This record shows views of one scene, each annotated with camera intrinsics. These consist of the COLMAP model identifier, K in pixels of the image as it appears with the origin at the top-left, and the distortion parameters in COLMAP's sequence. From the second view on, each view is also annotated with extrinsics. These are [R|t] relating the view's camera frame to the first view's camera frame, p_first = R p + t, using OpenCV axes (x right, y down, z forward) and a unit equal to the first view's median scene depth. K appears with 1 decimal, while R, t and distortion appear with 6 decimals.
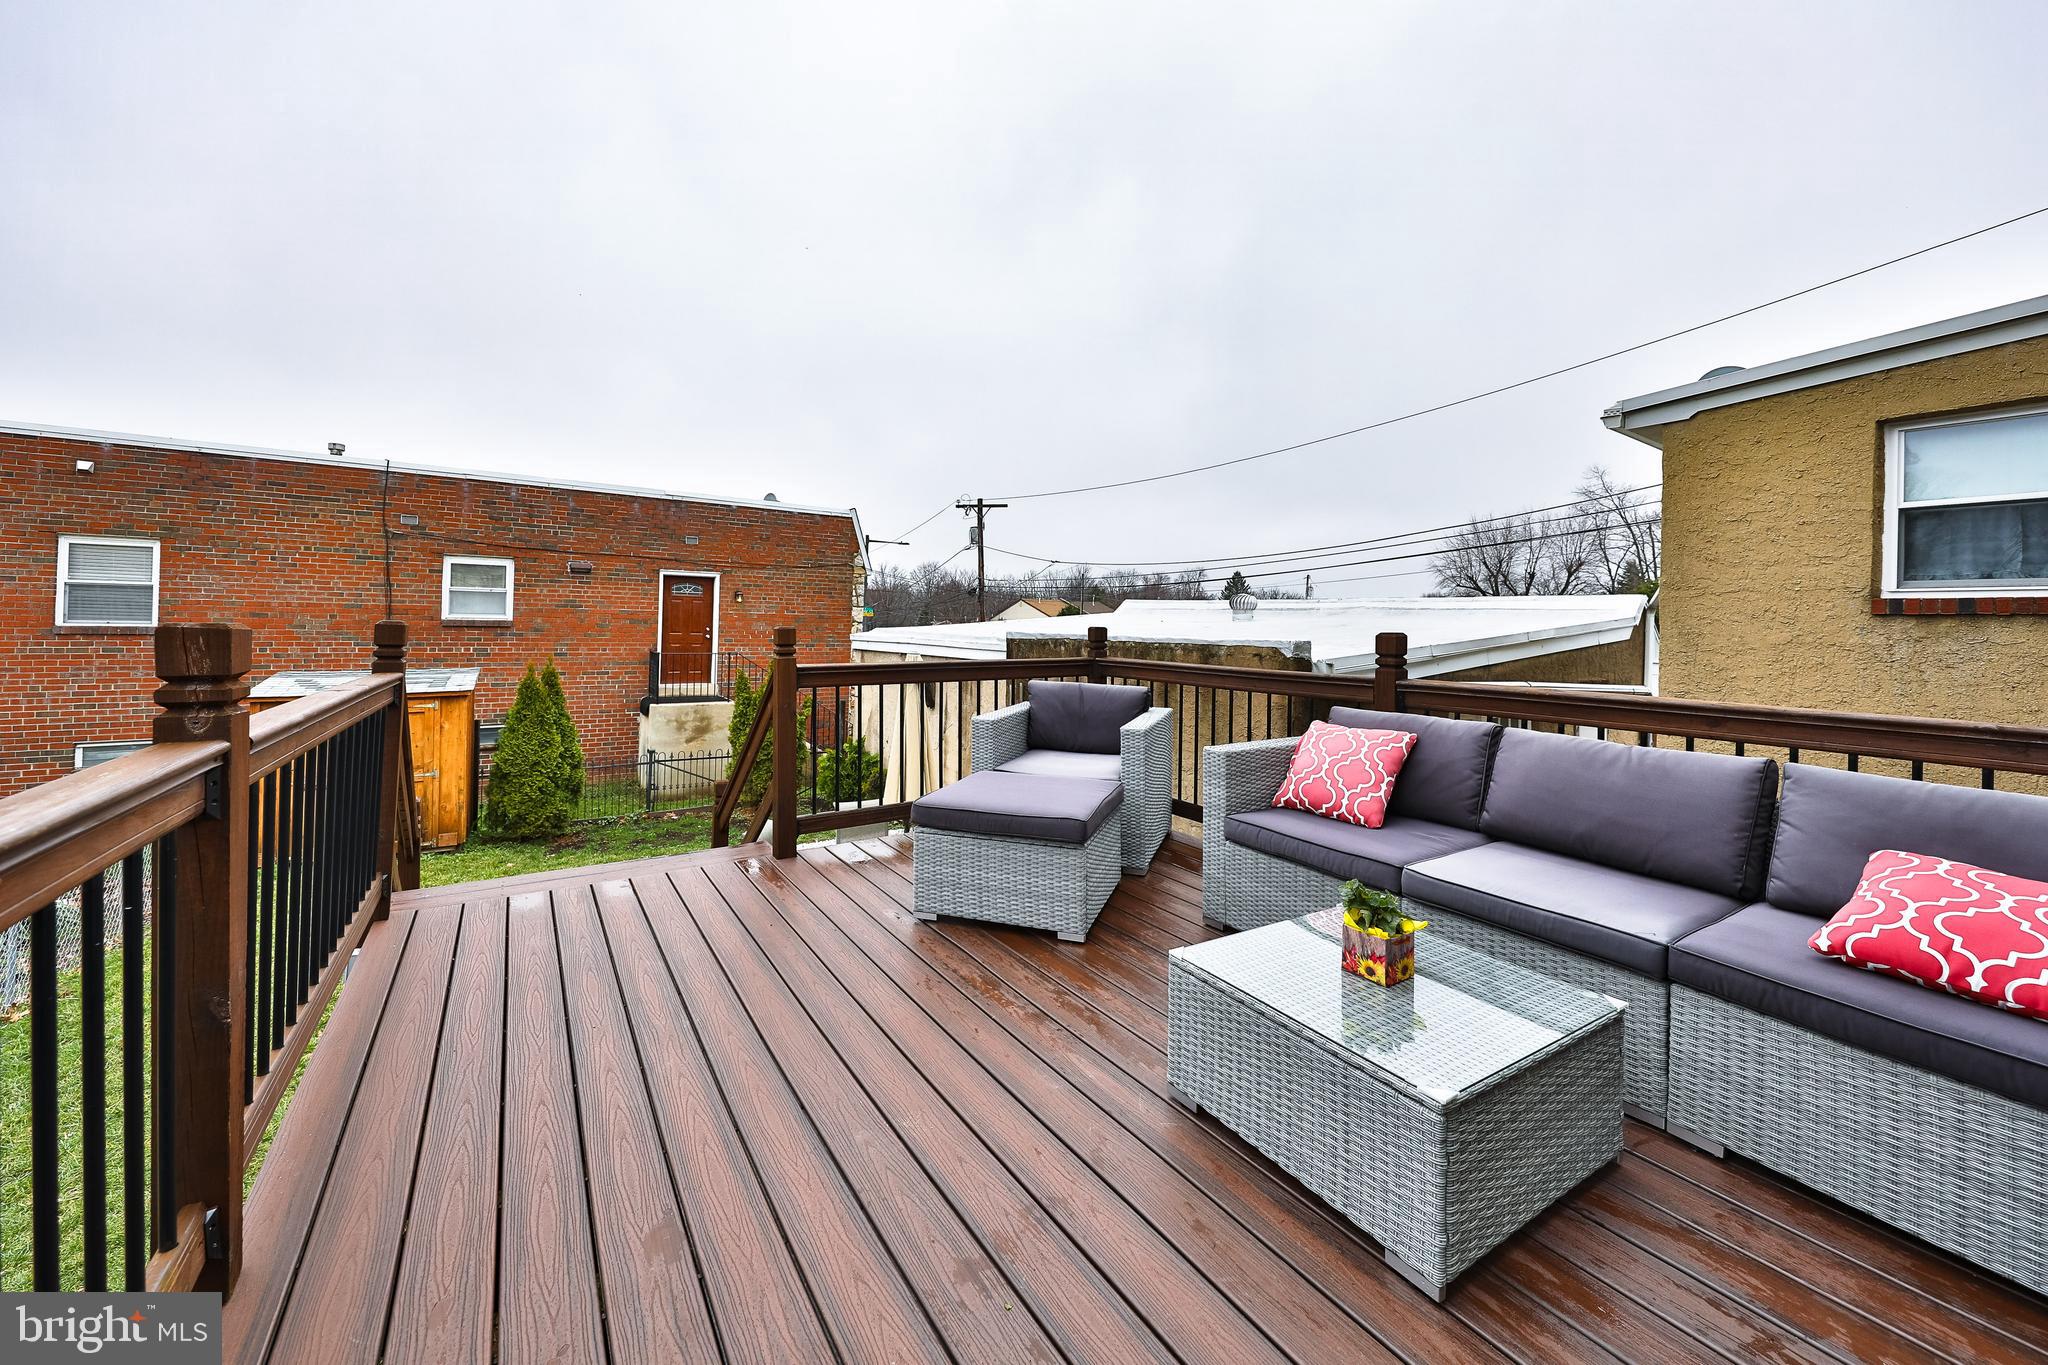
lens RADIAL K [[764.9, 0, 1031.7], [0, 764.9, 625.8], [0, 0, 1]] dist [-0.001243, -0.000760]
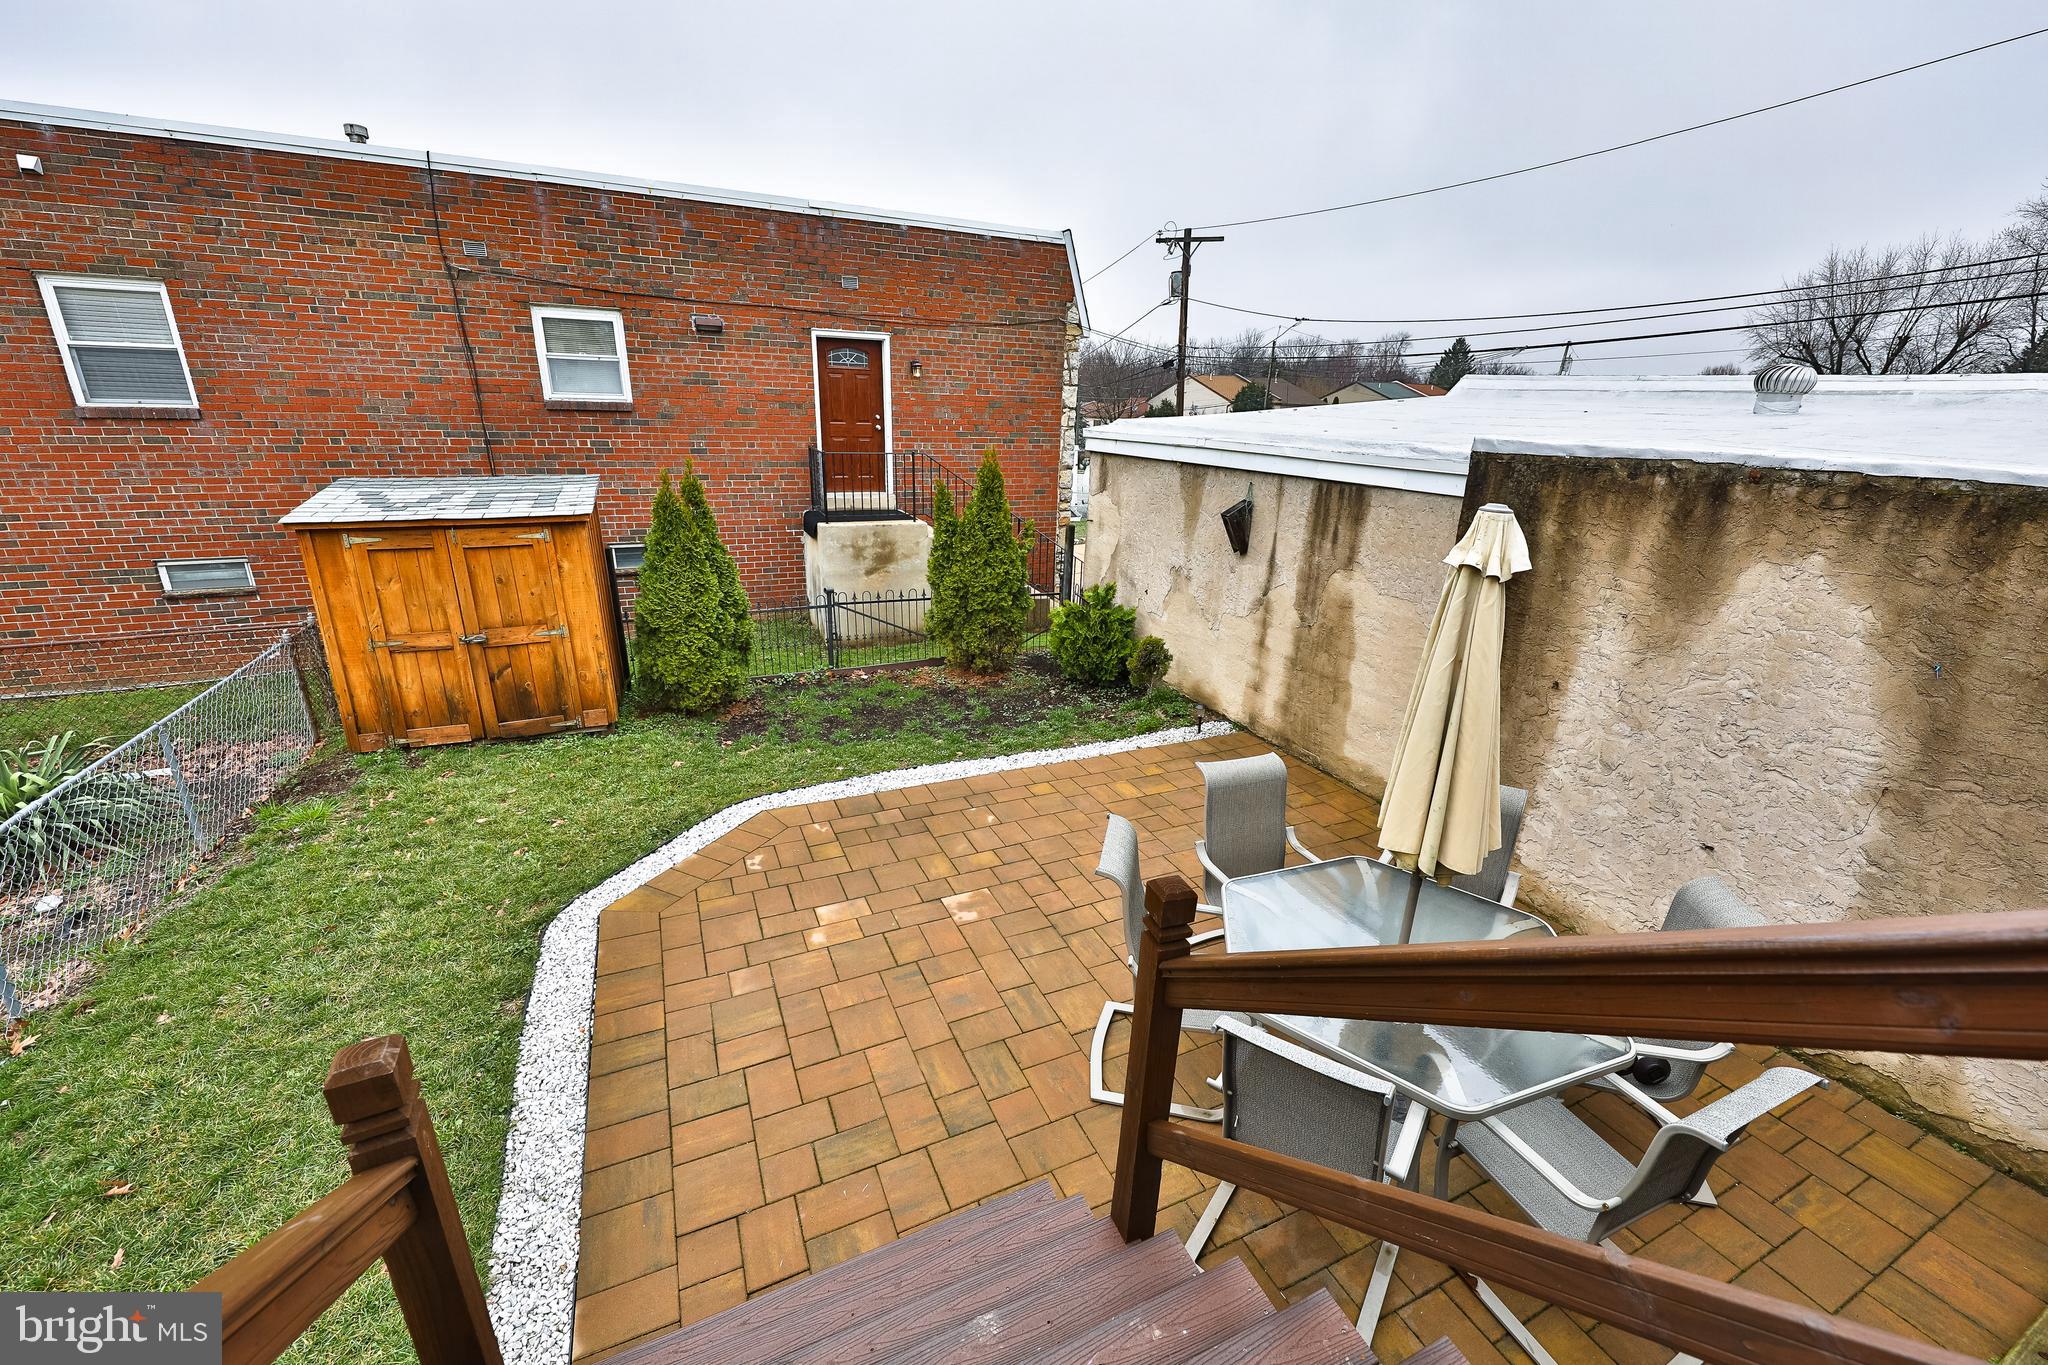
lens RADIAL K [[794.0, 0, 1029.5], [0, 794.0, 683.9], [0, 0, 1]] dist [0.007243, -0.002537]
pose [[0.986465, 0.062369, -0.151648, -0.169509], [-0.008918, 0.943875, 0.330181, -0.007791], [0.163730, -0.324360, 0.931656, 0.261593]]
